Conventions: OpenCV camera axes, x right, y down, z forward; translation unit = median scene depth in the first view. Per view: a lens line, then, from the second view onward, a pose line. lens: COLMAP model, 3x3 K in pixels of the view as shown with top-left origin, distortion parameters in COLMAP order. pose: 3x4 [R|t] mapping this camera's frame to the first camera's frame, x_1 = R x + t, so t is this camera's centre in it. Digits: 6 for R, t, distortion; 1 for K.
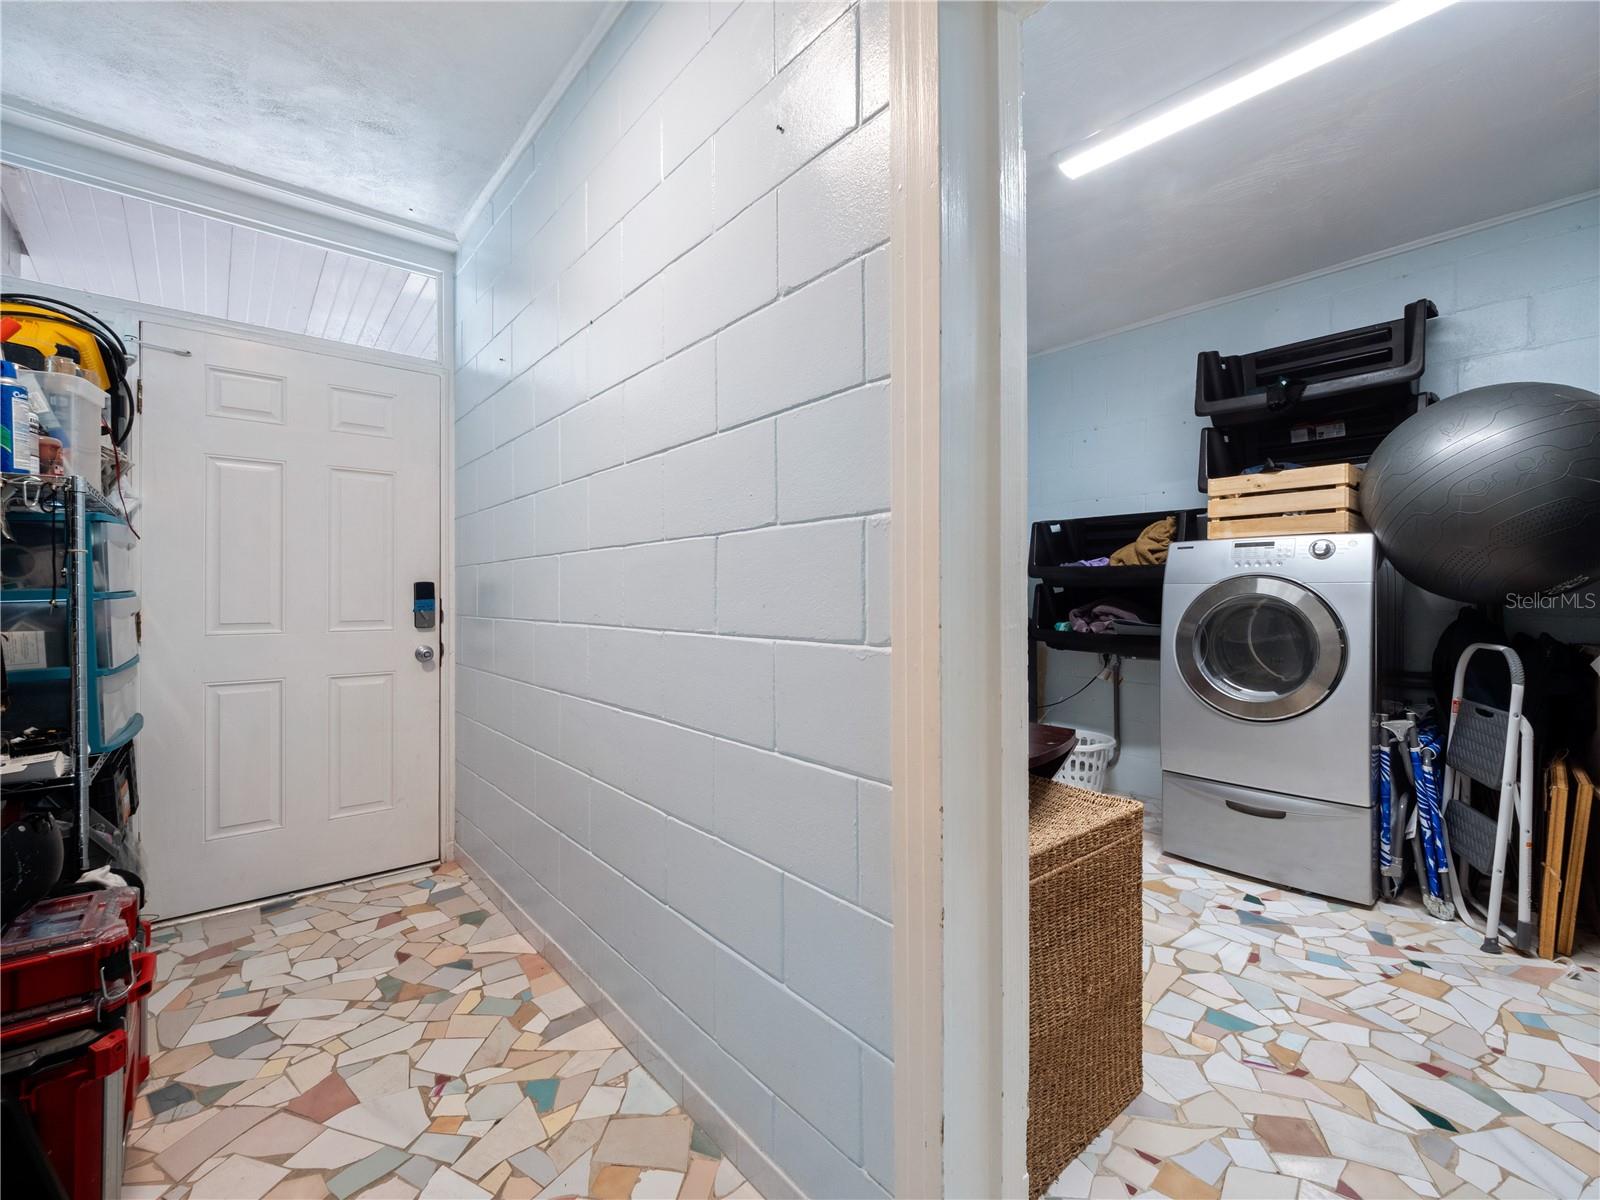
lens RADIAL K [[683.9, 0, 791.5], [0, 683.9, 586.1], [0, 0, 1]] dist [-0.019690, 0.006946]
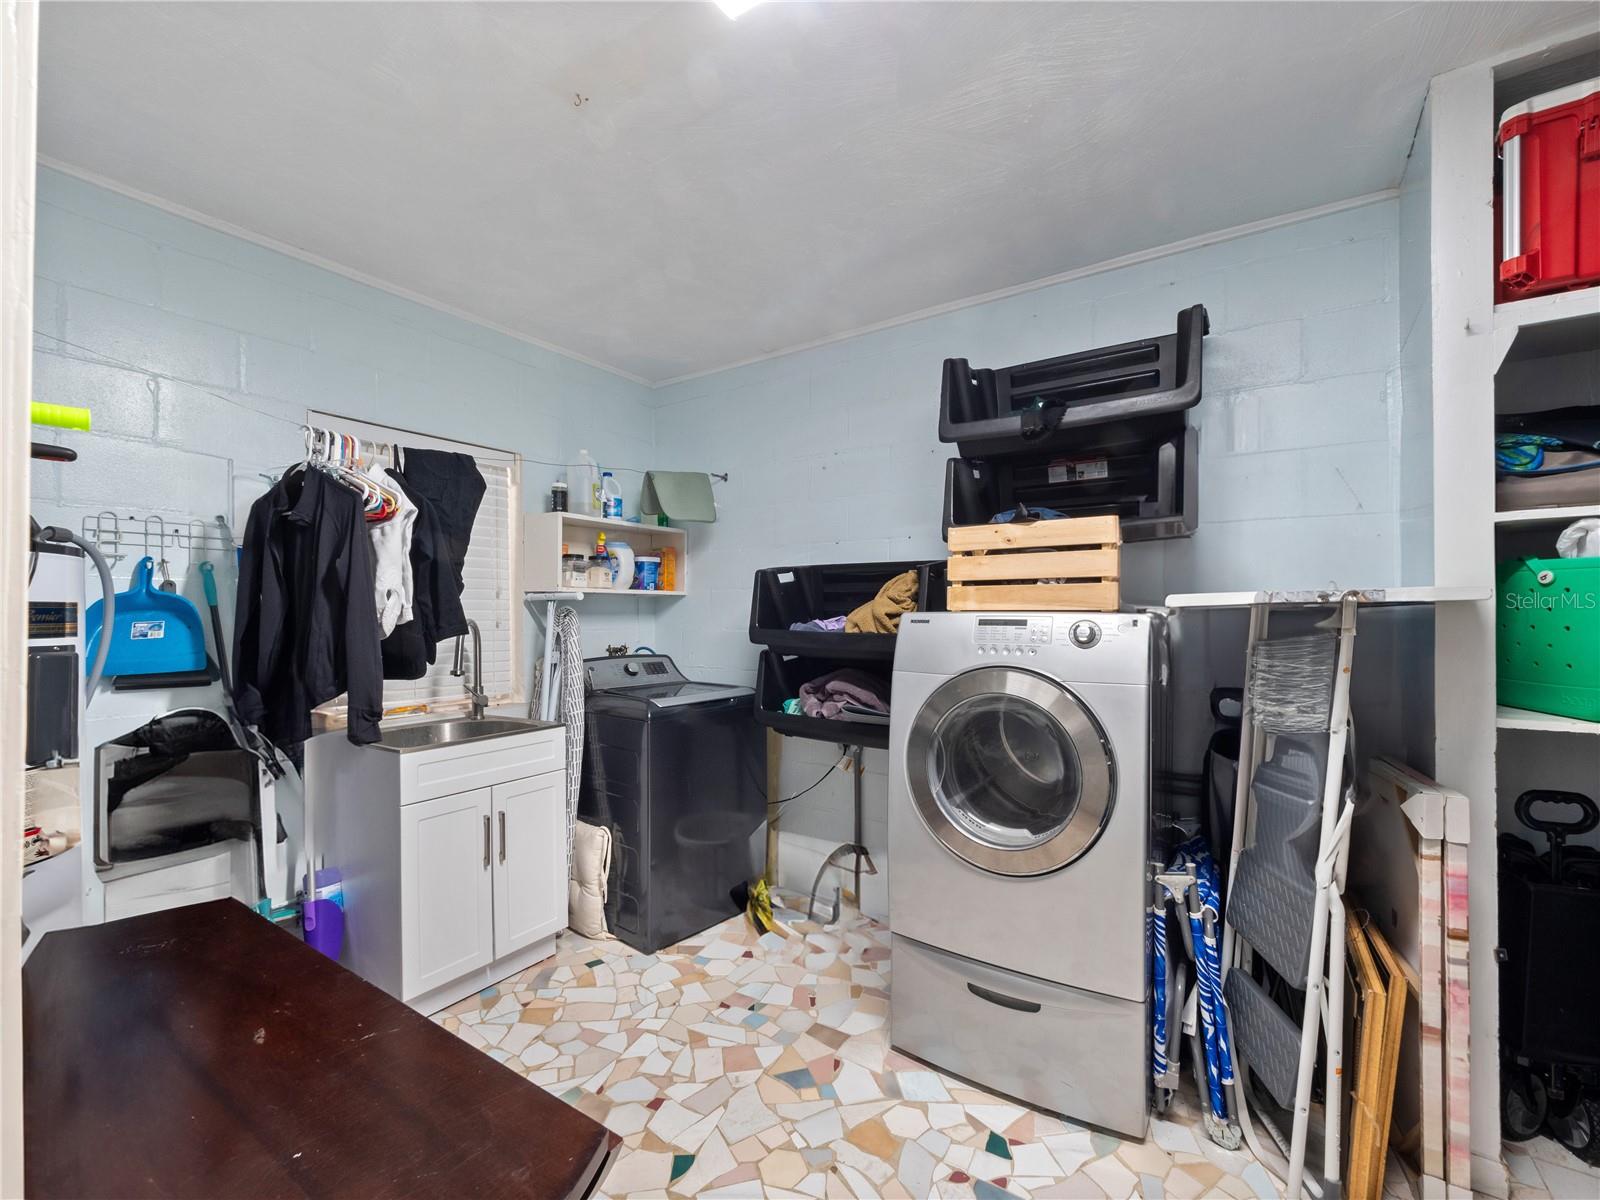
lens RADIAL K [[682.3, 0, 791.0], [0, 682.3, 608.2], [0, 0, 1]] dist [0.000465, -0.004410]
pose [[0.963132, 0.002397, 0.269018, 0.279444], [-0.002710, 0.999996, 0.000792, -0.077908], [-0.269015, -0.001492, 0.963135, 0.375146]]
